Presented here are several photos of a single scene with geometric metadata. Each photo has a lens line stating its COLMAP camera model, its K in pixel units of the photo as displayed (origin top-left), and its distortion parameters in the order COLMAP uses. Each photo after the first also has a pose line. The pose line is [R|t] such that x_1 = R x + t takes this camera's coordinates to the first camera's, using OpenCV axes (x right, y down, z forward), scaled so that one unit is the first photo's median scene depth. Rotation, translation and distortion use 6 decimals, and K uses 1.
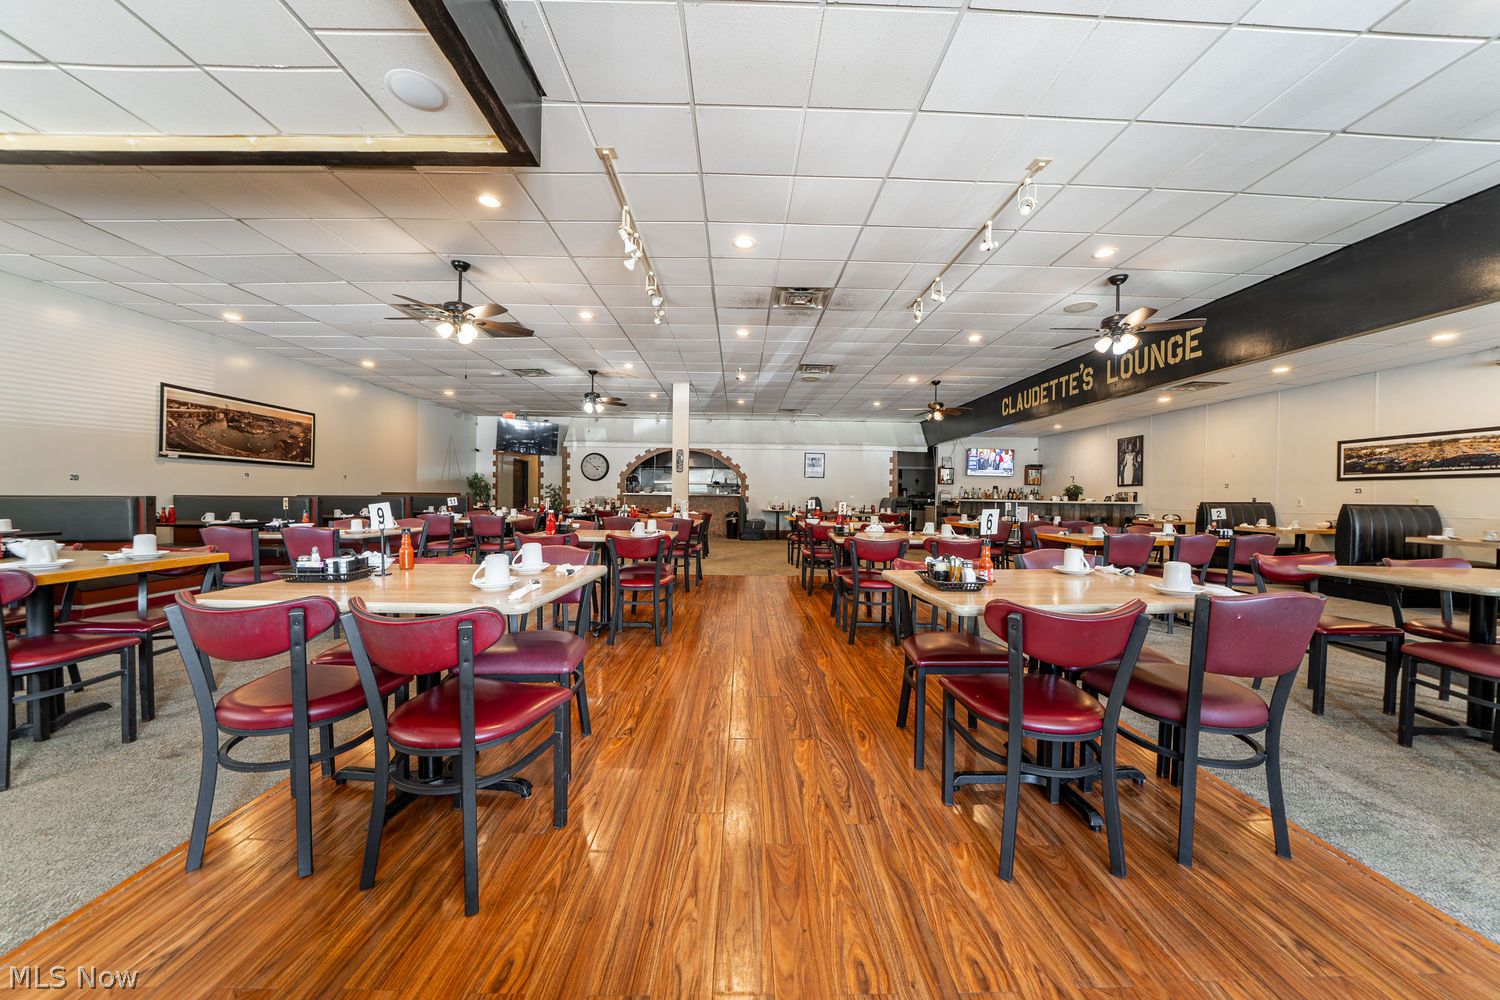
lens RADIAL K [[520.9, 0, 752.5], [0, 520.9, 506.1], [0, 0, 1]] dist [-0.029625, -0.000013]
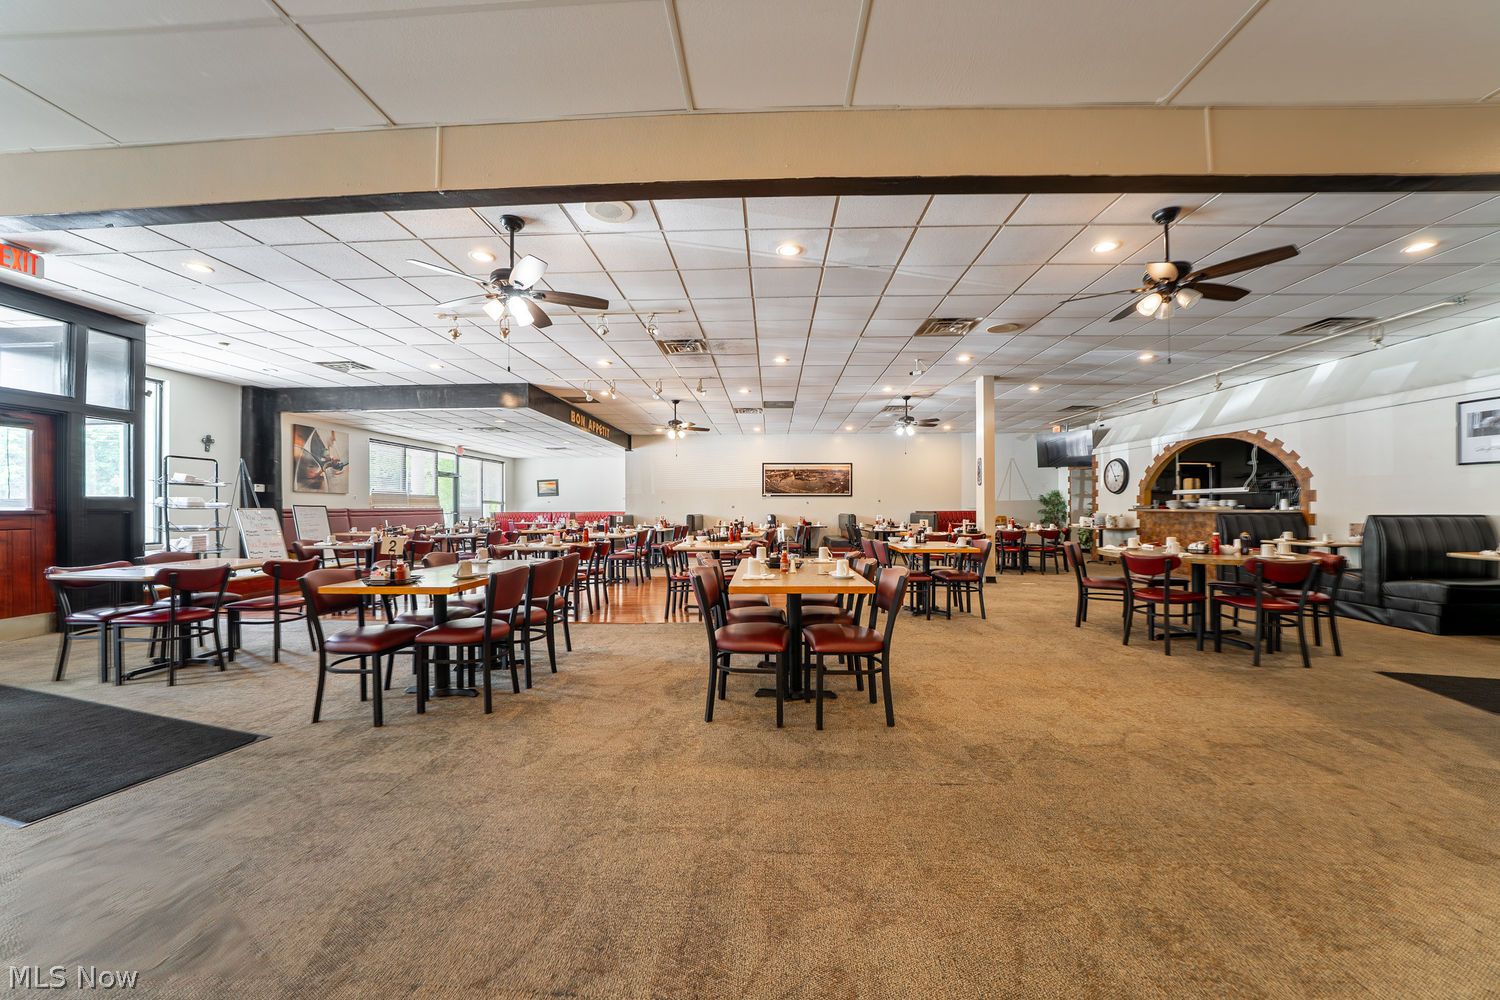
lens RADIAL K [[520.9, 0, 752.5], [0, 520.9, 506.1], [0, 0, 1]] dist [-0.029625, -0.000013]
pose [[-0.059532, -0.015206, -0.998111, 0.838329], [-0.015882, 0.999772, -0.014284, -0.017155], [0.998100, 0.015001, -0.059760, 0.821047]]
